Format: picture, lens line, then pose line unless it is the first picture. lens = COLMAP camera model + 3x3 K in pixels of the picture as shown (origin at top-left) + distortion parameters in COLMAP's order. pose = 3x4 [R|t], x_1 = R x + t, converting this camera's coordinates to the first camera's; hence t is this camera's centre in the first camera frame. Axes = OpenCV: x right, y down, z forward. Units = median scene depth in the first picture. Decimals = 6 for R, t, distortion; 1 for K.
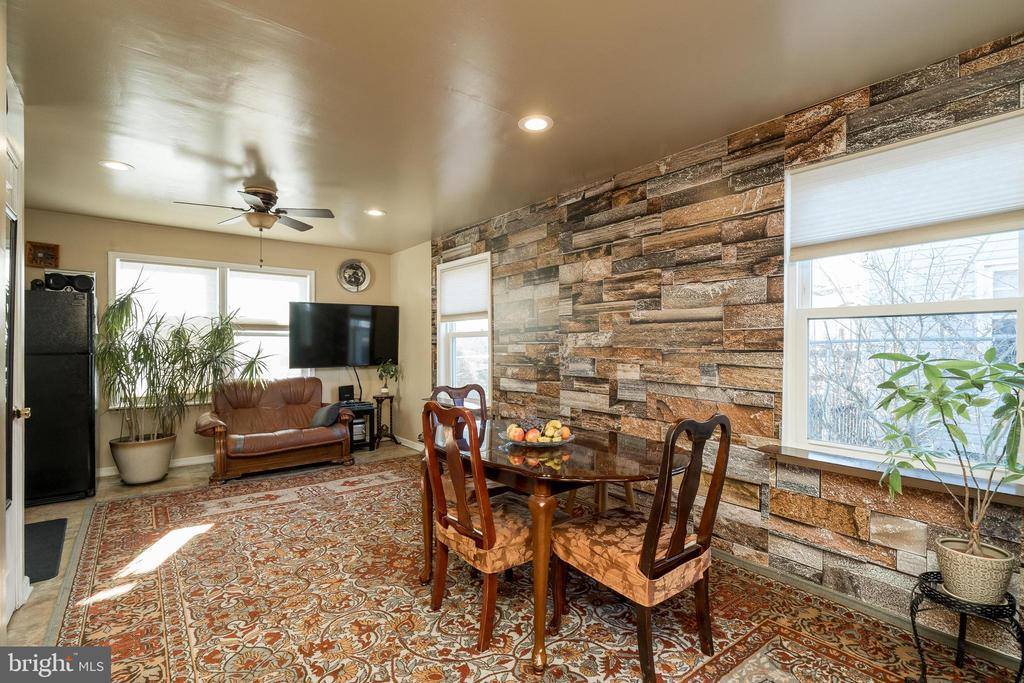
lens RADIAL K [[485.3, 0, 512.7], [0, 485.3, 344.1], [0, 0, 1]] dist [-0.005614, 0.000153]
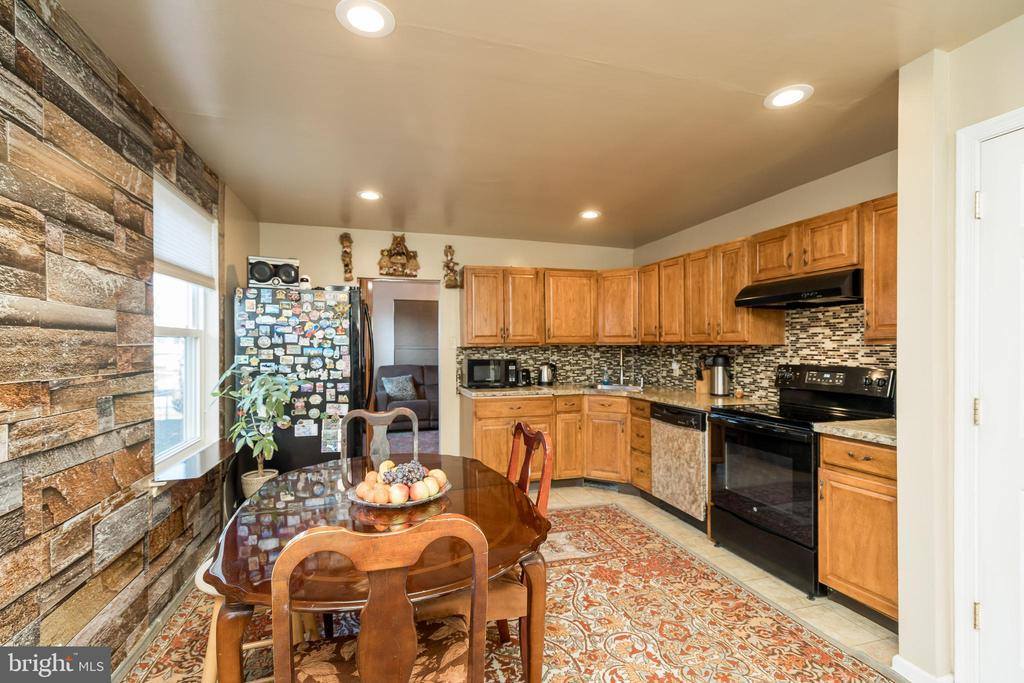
lens RADIAL K [[485.3, 0, 512.7], [0, 485.3, 345.1], [0, 0, 1]] dist [-0.005614, 0.000153]
pose [[-0.933427, 0.000917, 0.358767, -0.317882], [0.000505, 0.999999, -0.001244, -0.026622], [-0.358768, -0.000980, -0.933426, 1.359860]]
